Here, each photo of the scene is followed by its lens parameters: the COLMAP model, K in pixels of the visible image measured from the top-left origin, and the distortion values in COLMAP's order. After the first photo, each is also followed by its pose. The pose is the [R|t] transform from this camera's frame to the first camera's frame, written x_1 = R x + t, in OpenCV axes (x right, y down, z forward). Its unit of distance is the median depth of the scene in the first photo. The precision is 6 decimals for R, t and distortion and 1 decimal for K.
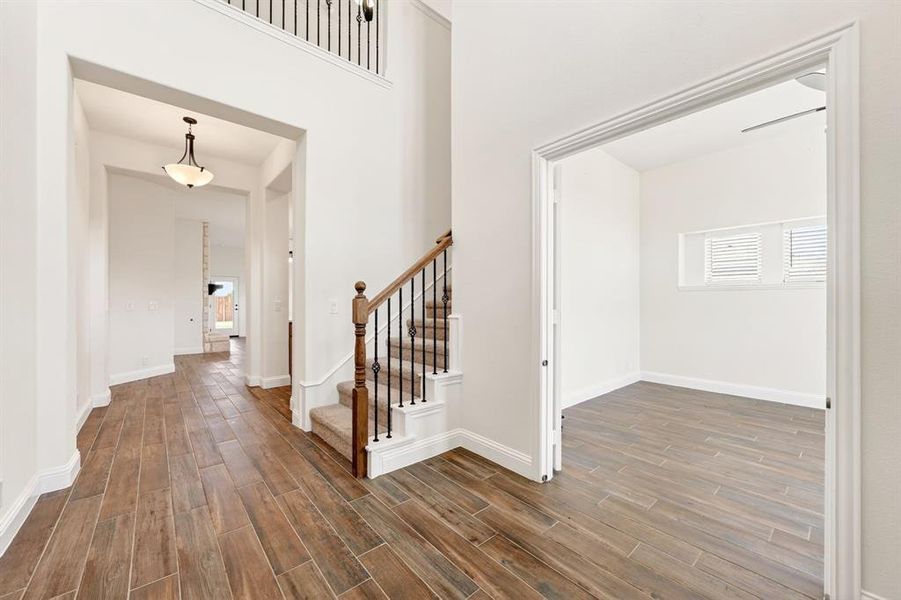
lens RADIAL K [[346.8, 0, 449.1], [0, 346.8, 298.5], [0, 0, 1]] dist [-0.012413, 0.000278]
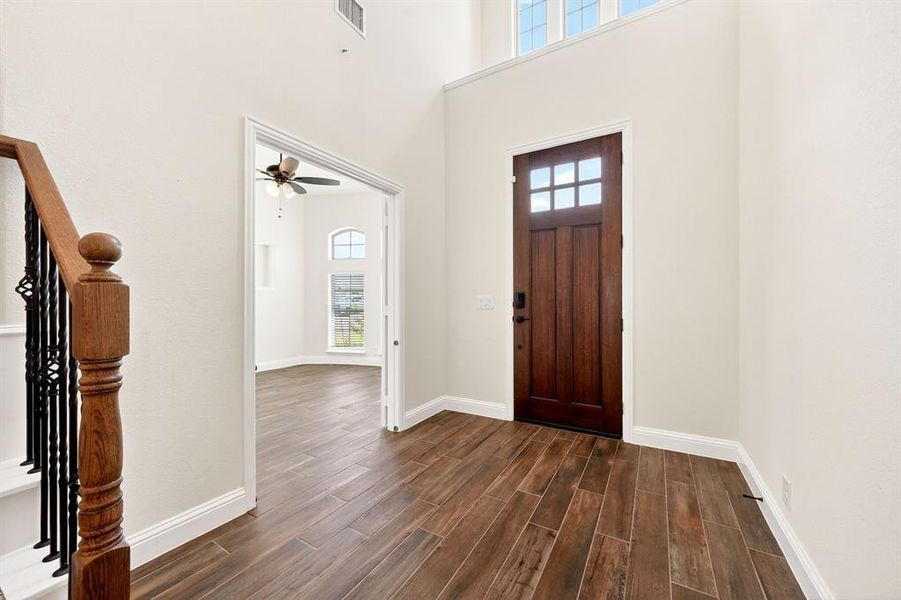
lens RADIAL K [[346.8, 0, 449.1], [0, 346.8, 298.5], [0, 0, 1]] dist [-0.012413, 0.000278]
pose [[-0.317825, 0.005628, 0.948133, -0.643587], [-0.009004, 0.999919, -0.008954, 0.013256], [-0.948107, -0.011383, -0.317749, 0.739238]]
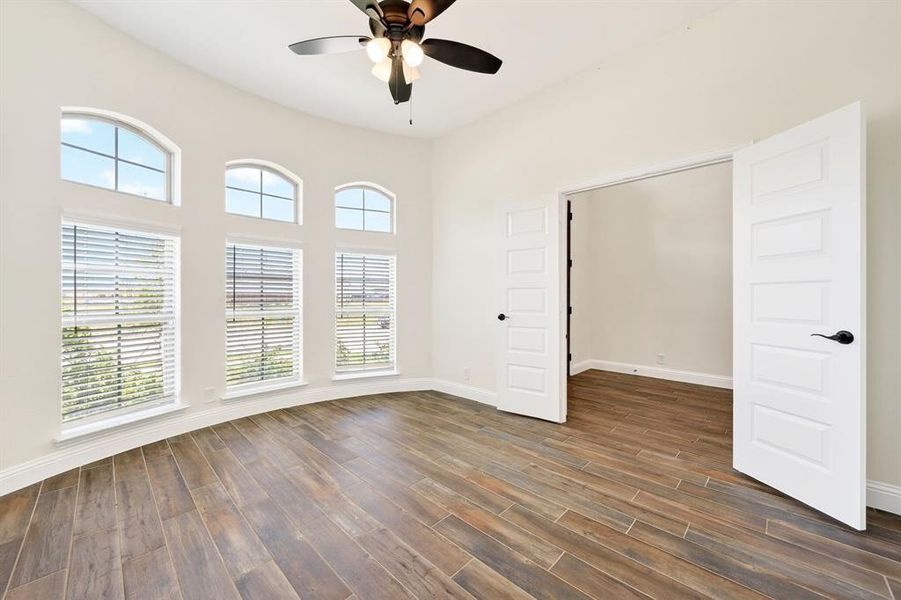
lens RADIAL K [[346.8, 0, 449.1], [0, 346.8, 298.5], [0, 0, 1]] dist [-0.012413, 0.000278]
pose [[-0.995534, -0.000998, -0.094393, 1.138245], [-0.000394, 0.999979, -0.006419, 0.026312], [0.094398, -0.006353, -0.995514, 1.770141]]
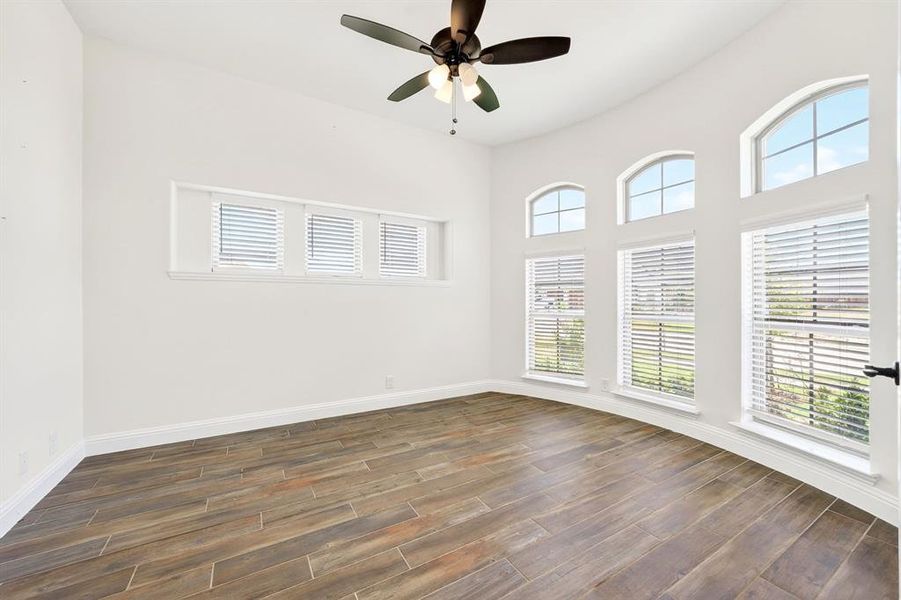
lens RADIAL K [[346.8, 0, 449.1], [0, 346.8, 298.5], [0, 0, 1]] dist [-0.012413, 0.000278]
pose [[0.173999, 0.003218, 0.984741, 0.343352], [-0.010920, 0.999939, -0.001338, 0.014823], [-0.984685, -0.010520, 0.174024, 0.845488]]
